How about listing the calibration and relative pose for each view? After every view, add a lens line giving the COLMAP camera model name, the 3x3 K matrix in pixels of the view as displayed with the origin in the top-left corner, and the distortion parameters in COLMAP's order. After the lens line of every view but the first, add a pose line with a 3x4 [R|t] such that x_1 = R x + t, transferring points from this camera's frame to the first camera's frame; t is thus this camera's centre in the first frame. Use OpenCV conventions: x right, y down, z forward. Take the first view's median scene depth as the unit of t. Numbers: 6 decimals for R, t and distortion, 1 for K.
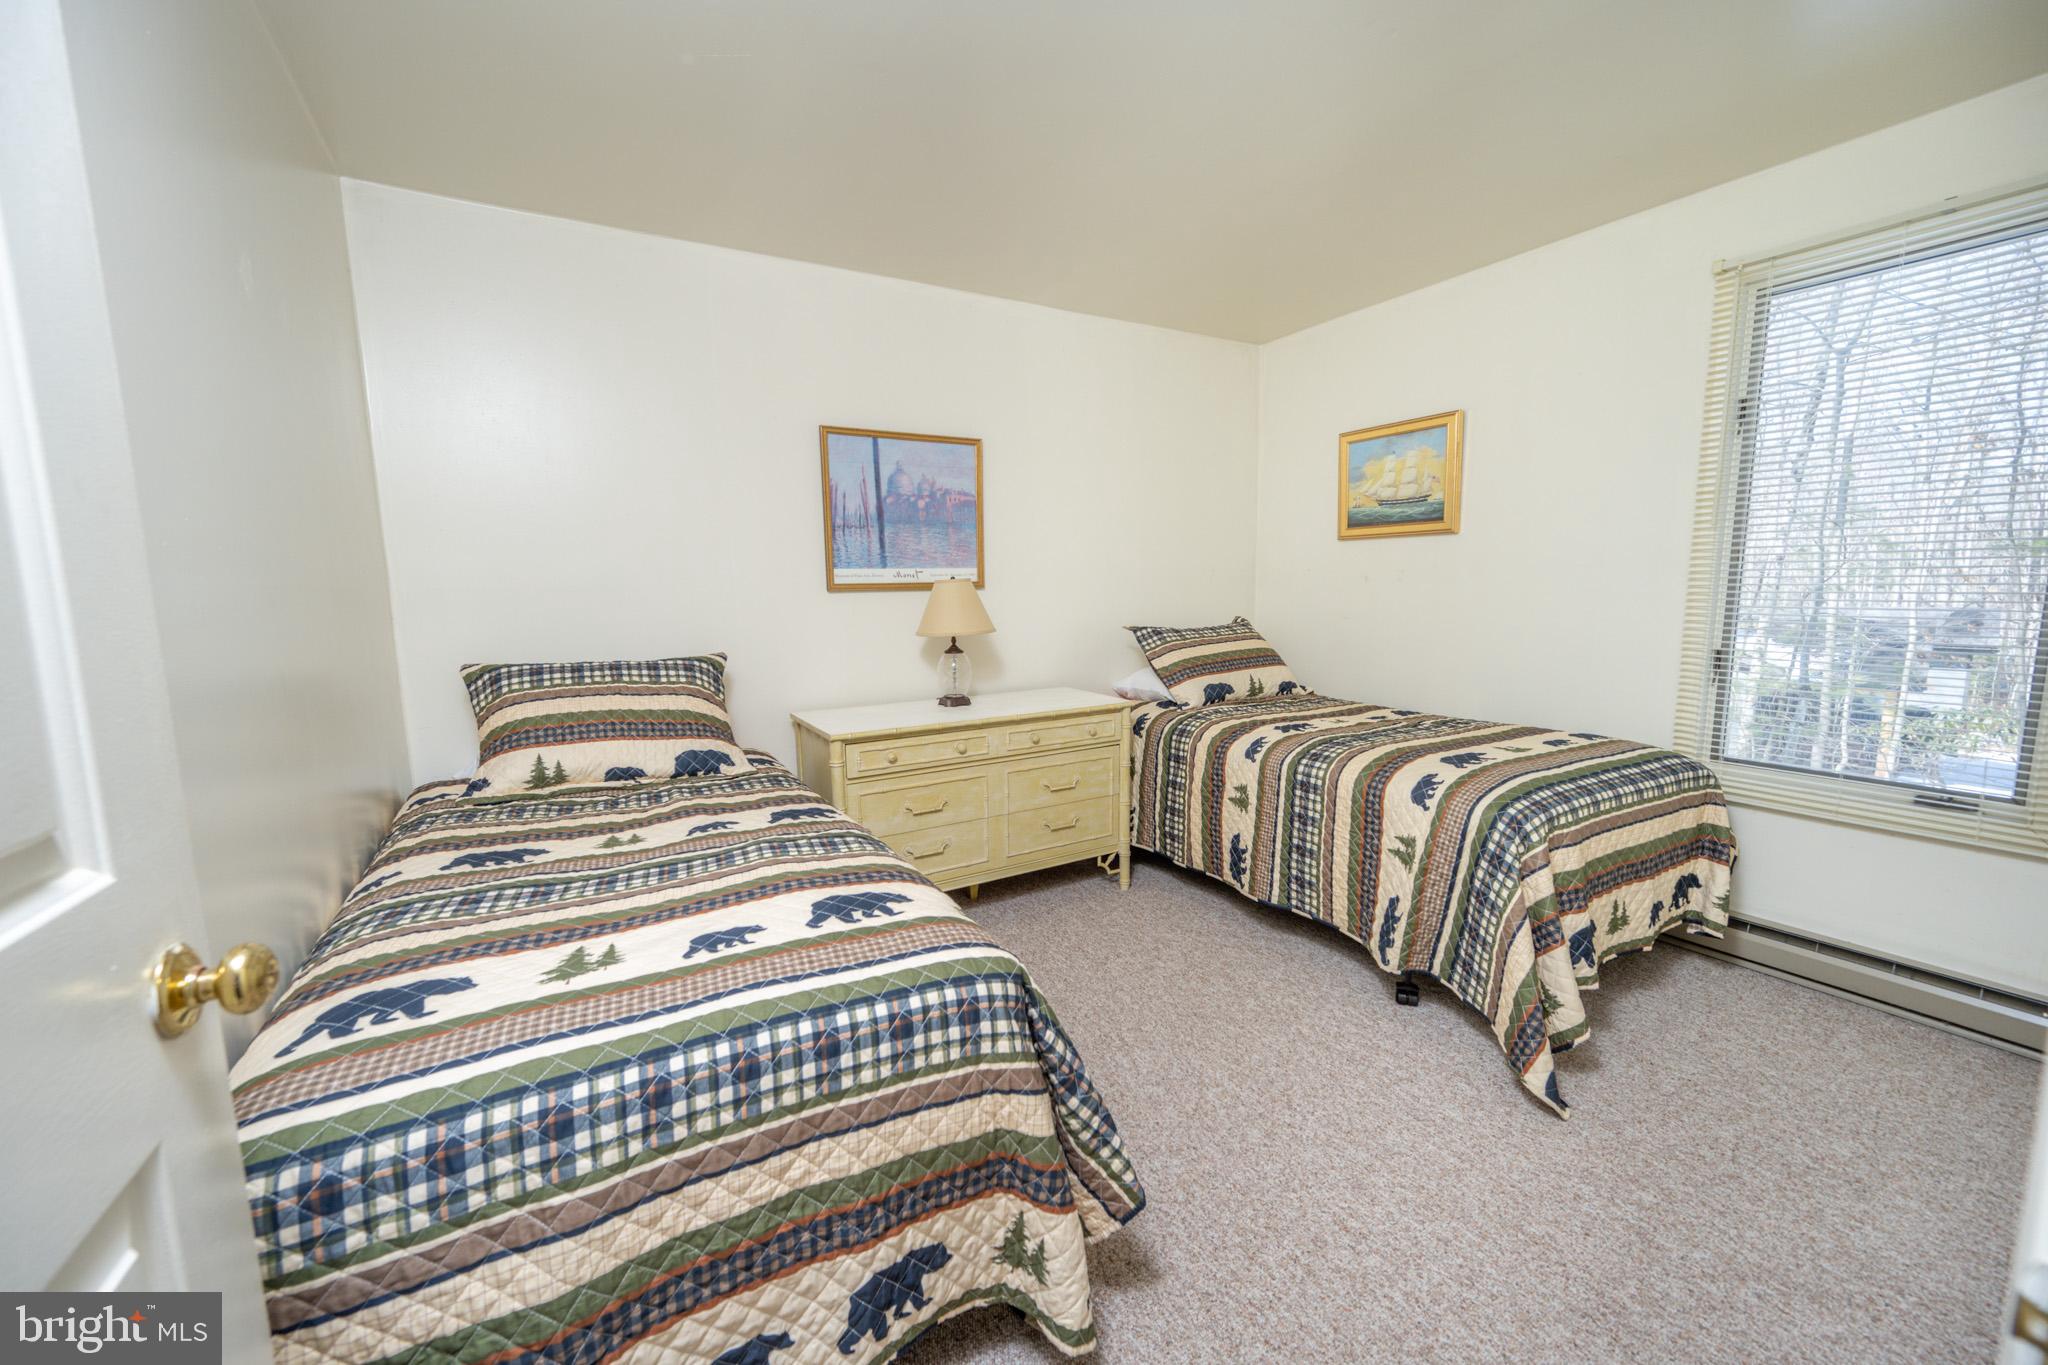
lens RADIAL K [[843.0, 0, 1024.0], [0, 843.0, 682.5], [0, 0, 1]] dist [0.001422, 0.000036]
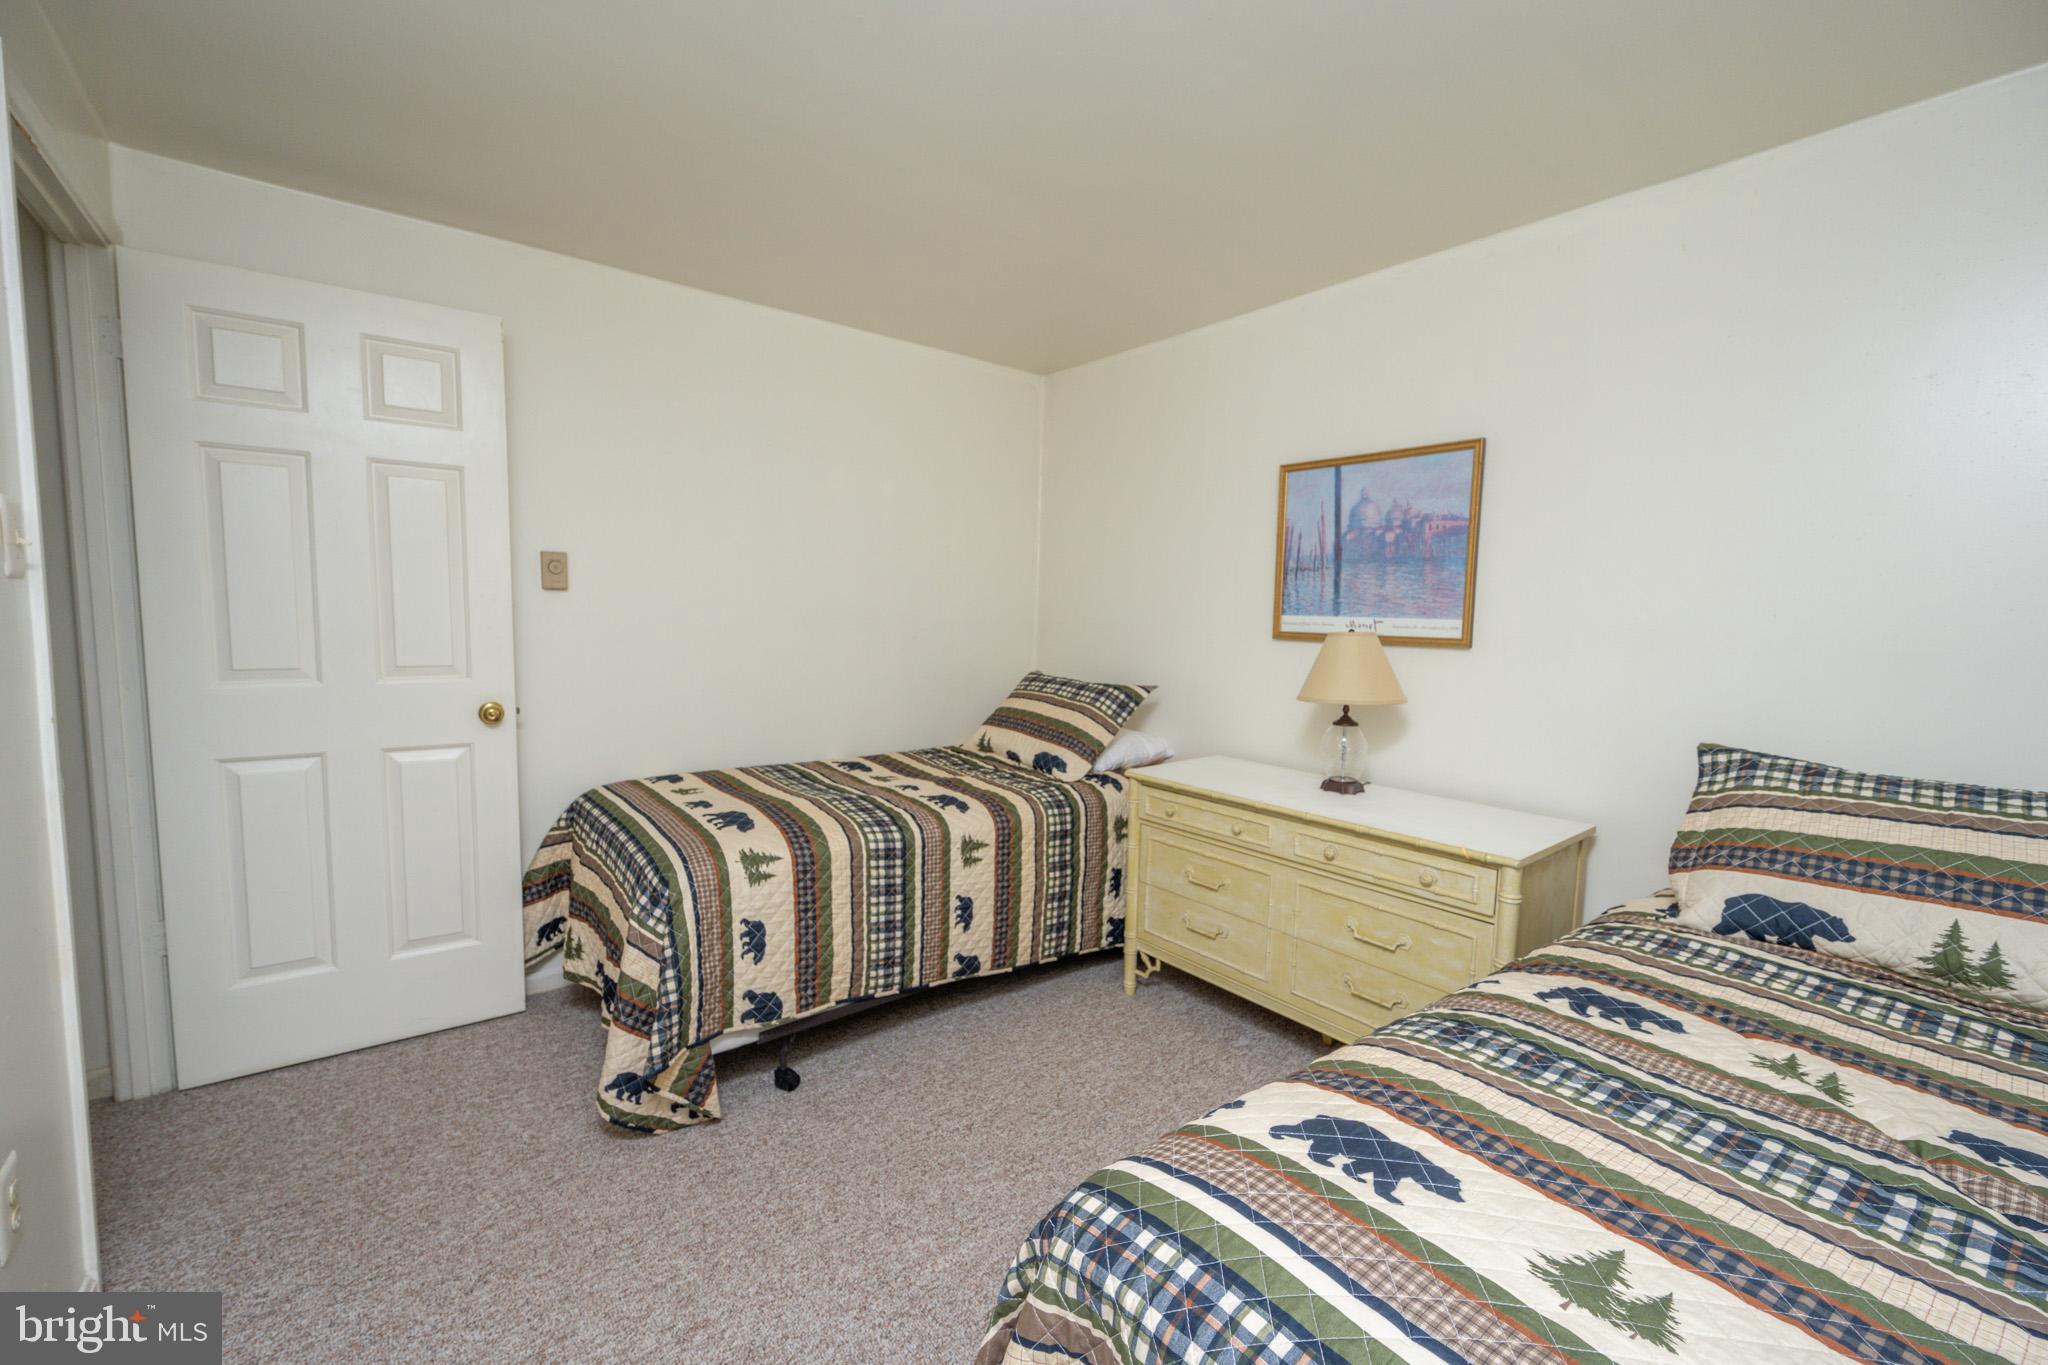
lens RADIAL K [[843.0, 0, 1024.0], [0, 843.0, 682.5], [0, 0, 1]] dist [0.001422, 0.000036]
pose [[0.118479, 0.115776, -0.986184, 0.655596], [-0.127586, 0.986721, 0.100511, -0.114729], [0.984726, 0.113915, 0.131677, 0.582556]]
